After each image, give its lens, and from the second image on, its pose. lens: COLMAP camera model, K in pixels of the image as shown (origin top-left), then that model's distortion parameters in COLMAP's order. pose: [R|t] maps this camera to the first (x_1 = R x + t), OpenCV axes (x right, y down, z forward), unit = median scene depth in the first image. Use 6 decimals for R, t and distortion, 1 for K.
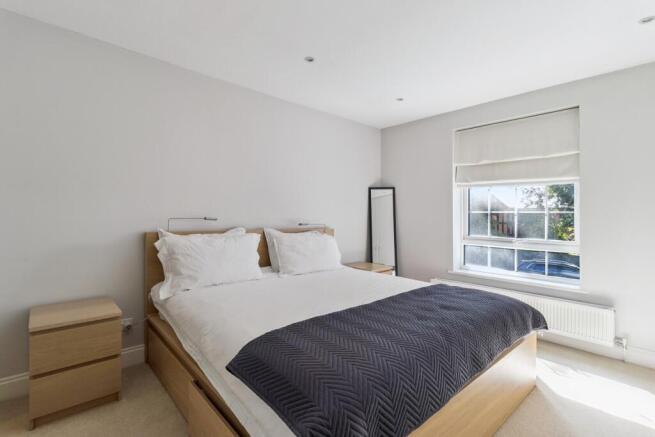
lens RADIAL K [[305.9, 0, 328.4], [0, 305.9, 218.9], [0, 0, 1]] dist [0.000993, -0.000530]
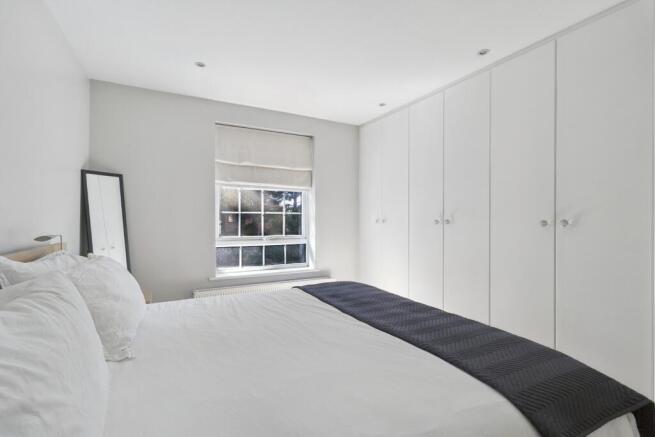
lens RADIAL K [[305.9, 0, 327.3], [0, 305.9, 214.3], [0, 0, 1]] dist [0.000993, -0.000530]
pose [[0.250466, -0.006419, 0.968104, -0.408946], [0.003798, 0.999977, 0.005648, -0.022092], [-0.968118, 0.002263, 0.250485, 0.487891]]
